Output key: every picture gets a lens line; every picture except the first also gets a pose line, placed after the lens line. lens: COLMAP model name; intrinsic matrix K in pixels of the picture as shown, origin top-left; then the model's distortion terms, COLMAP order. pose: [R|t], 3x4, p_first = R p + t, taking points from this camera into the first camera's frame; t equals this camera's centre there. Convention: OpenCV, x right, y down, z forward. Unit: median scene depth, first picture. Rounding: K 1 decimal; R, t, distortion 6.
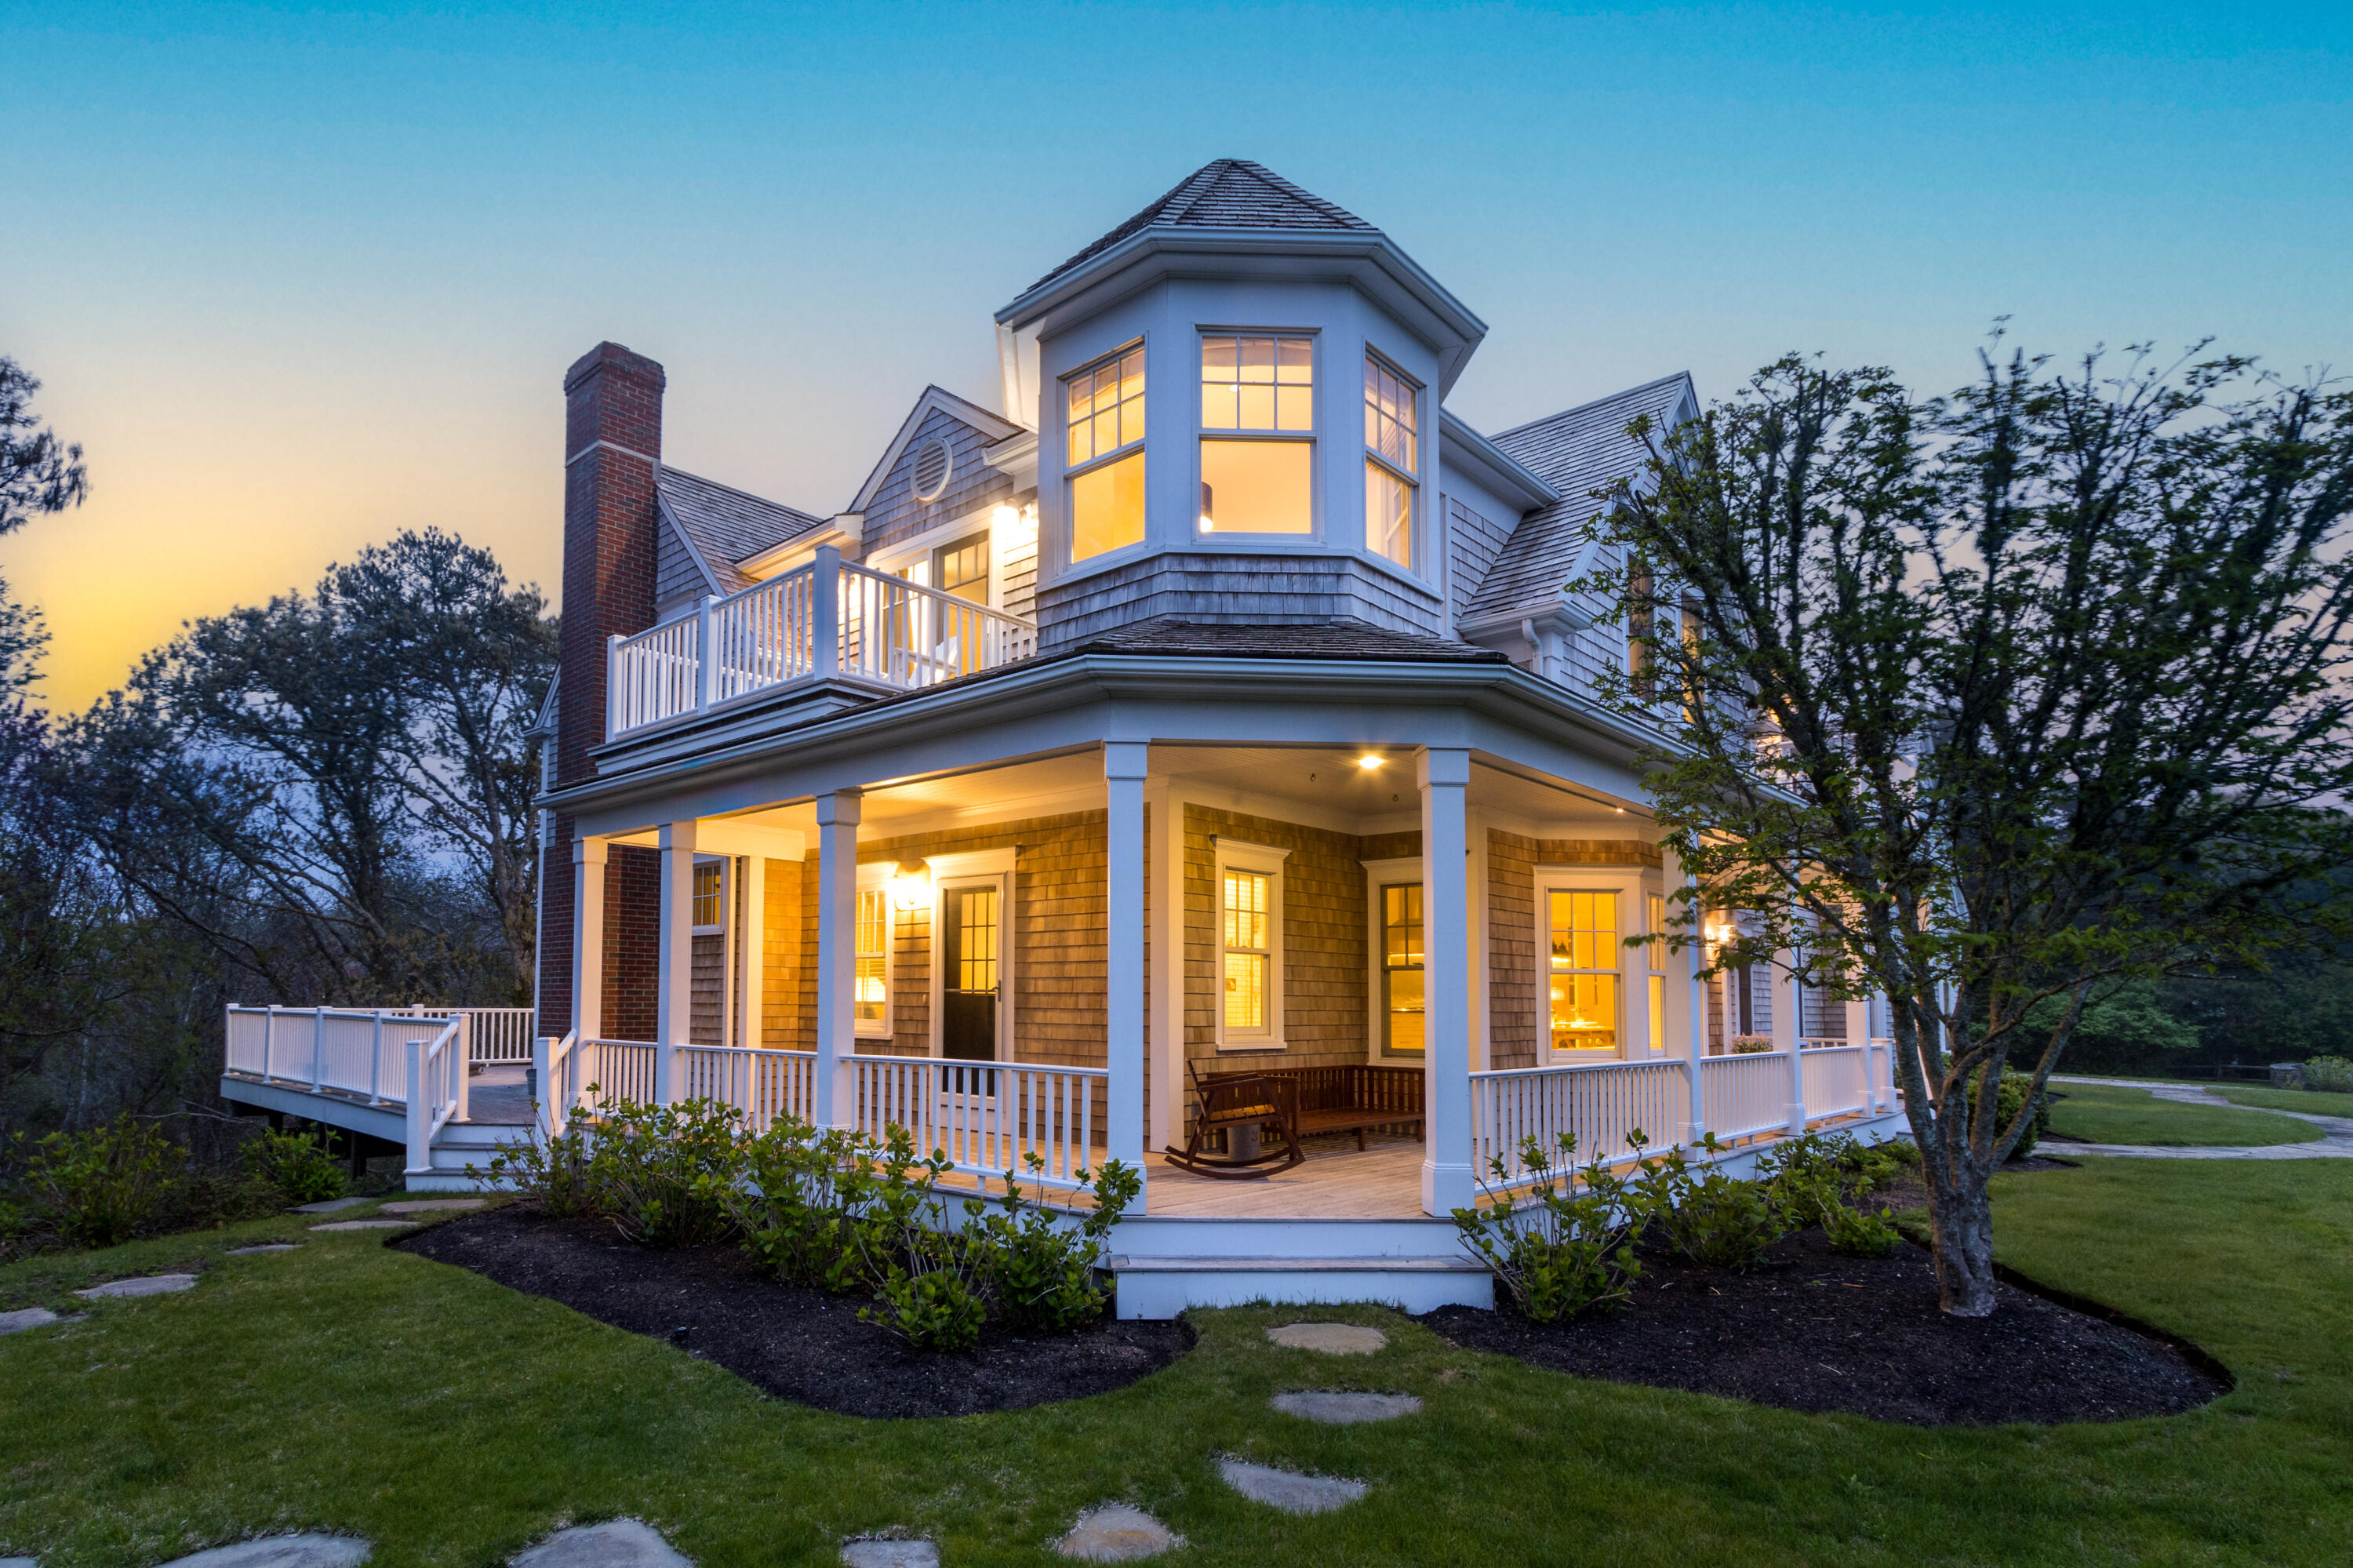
lens RADIAL K [[1244.3, 0, 1170.0], [0, 1244.3, 943.4], [0, 0, 1]] dist [0.002799, 0.000246]
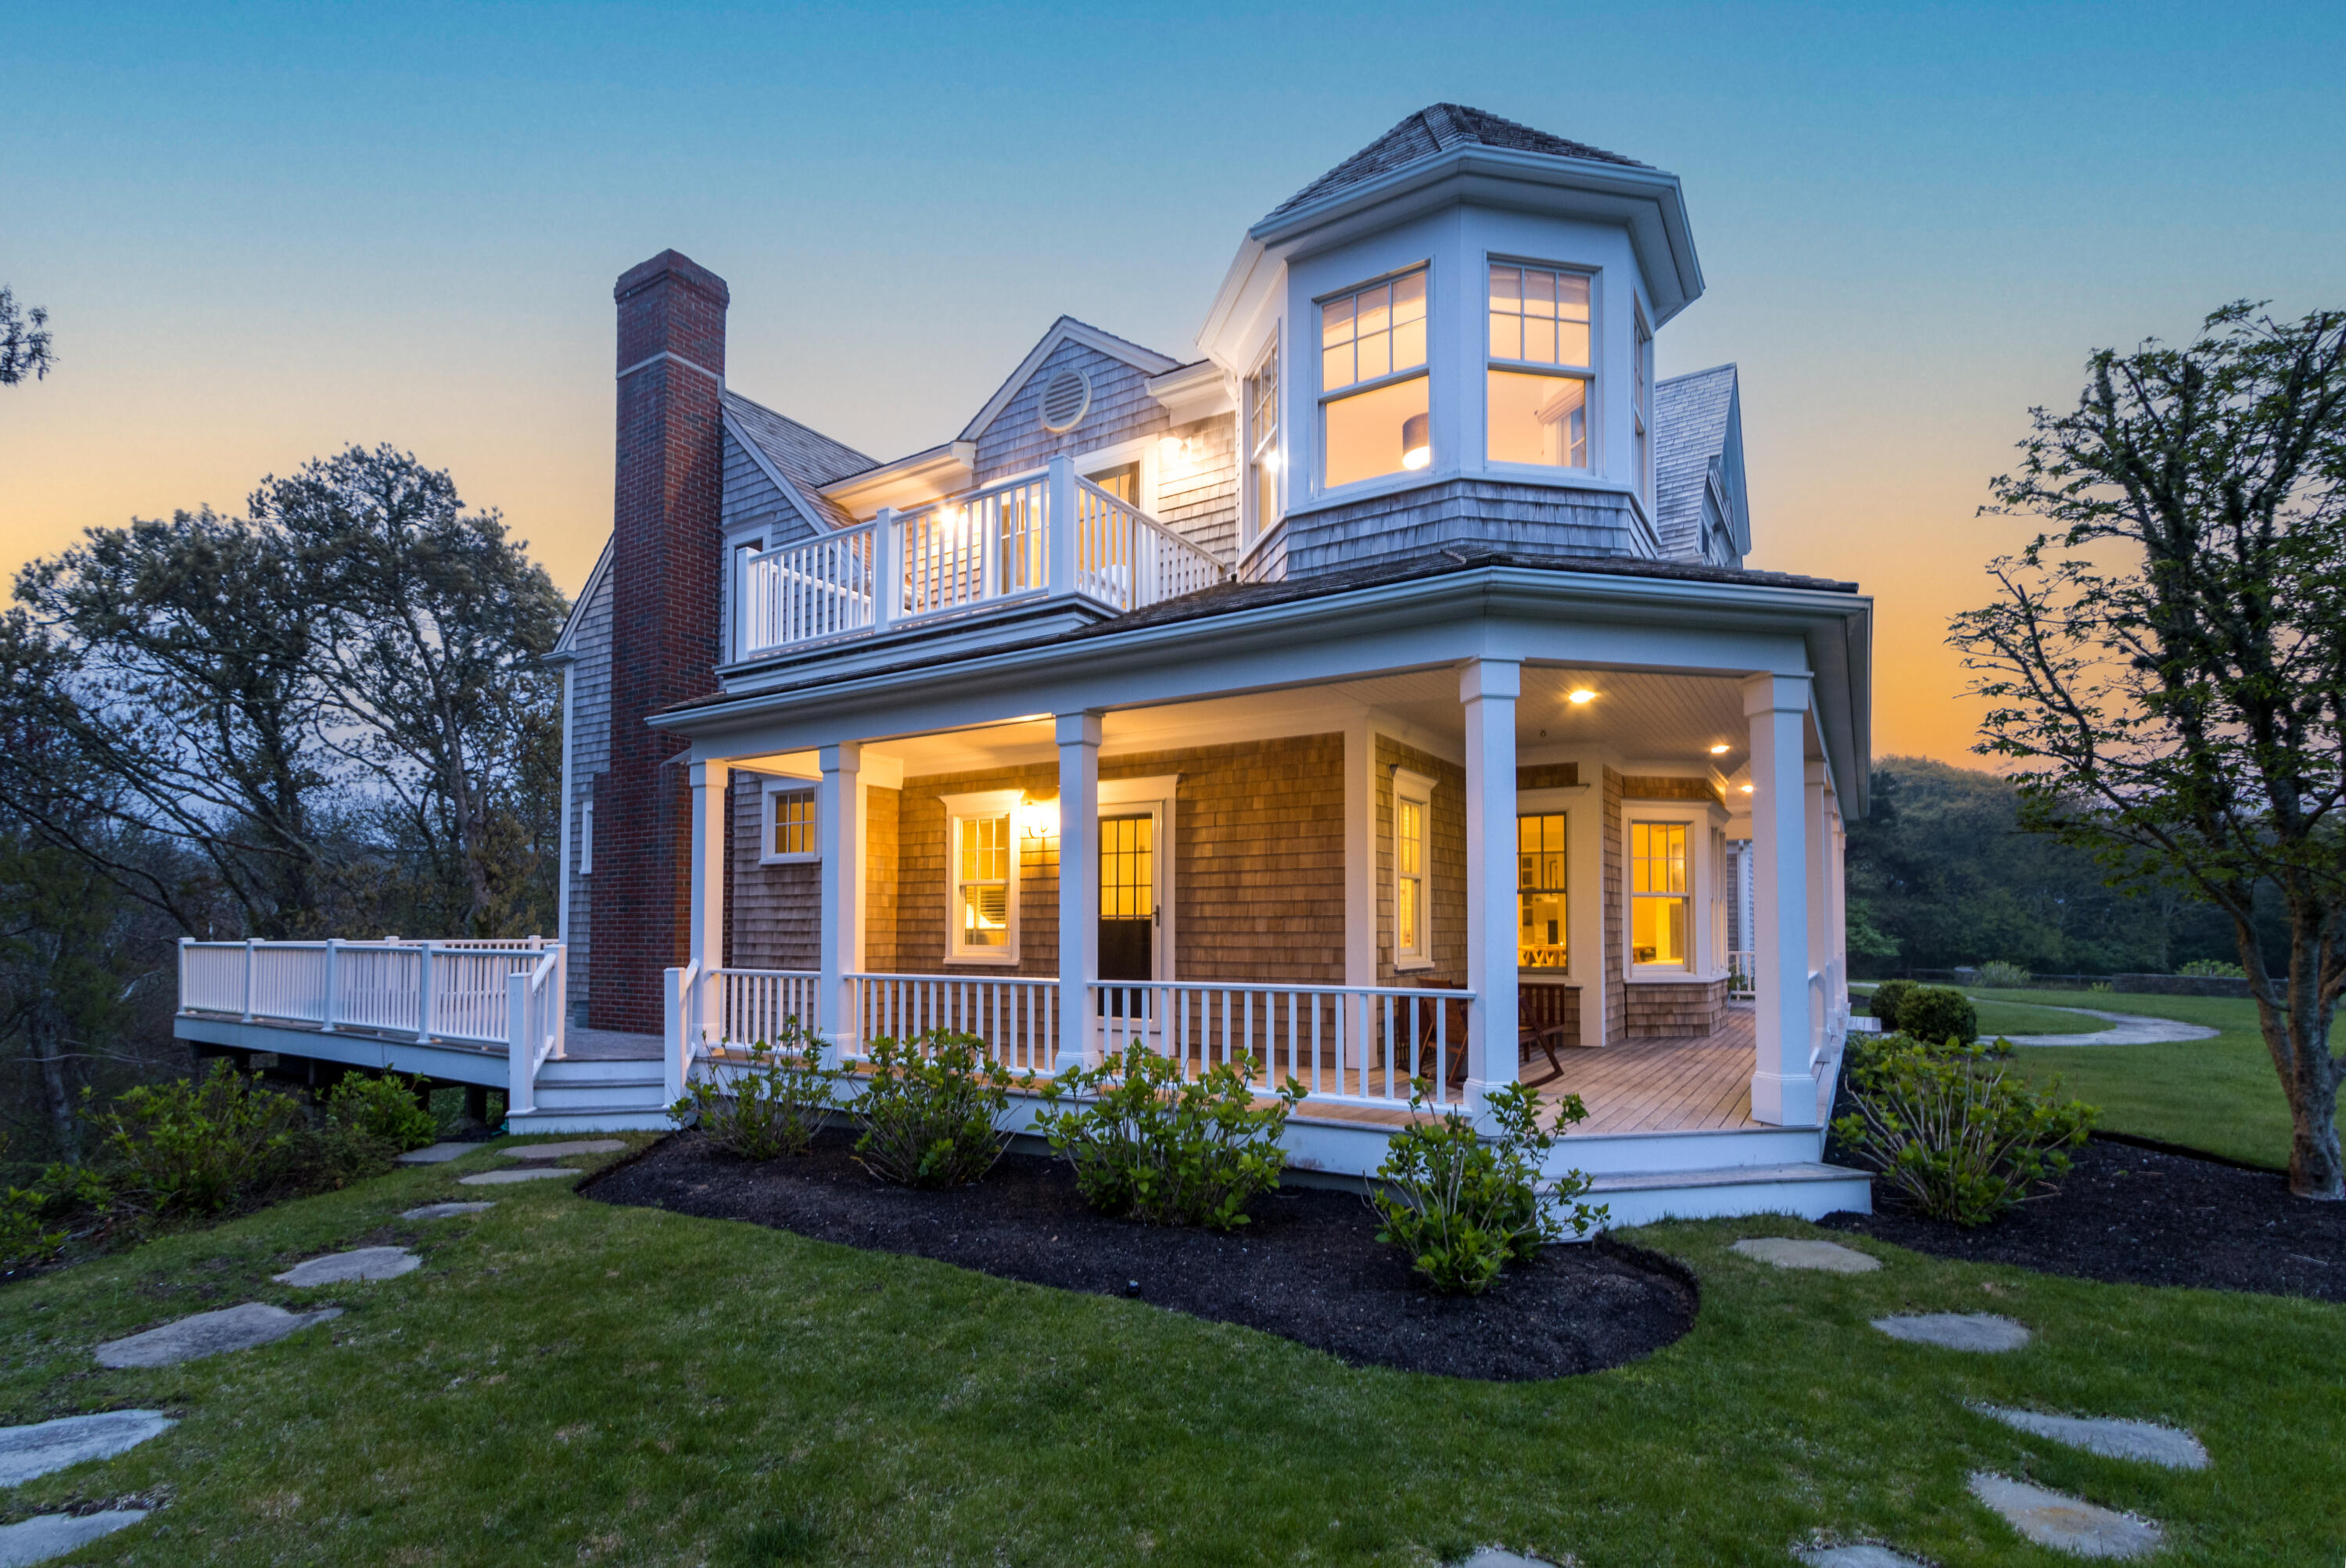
lens RADIAL K [[1080.7, 0, 1174.4], [0, 1080.7, 898.7], [0, 0, 1]] dist [0.003276, -0.000418]
pose [[0.985248, -0.004879, 0.171065, -0.272718], [0.001460, 0.999797, 0.020109, 0.006134], [-0.171128, -0.019563, 0.985055, 0.121235]]
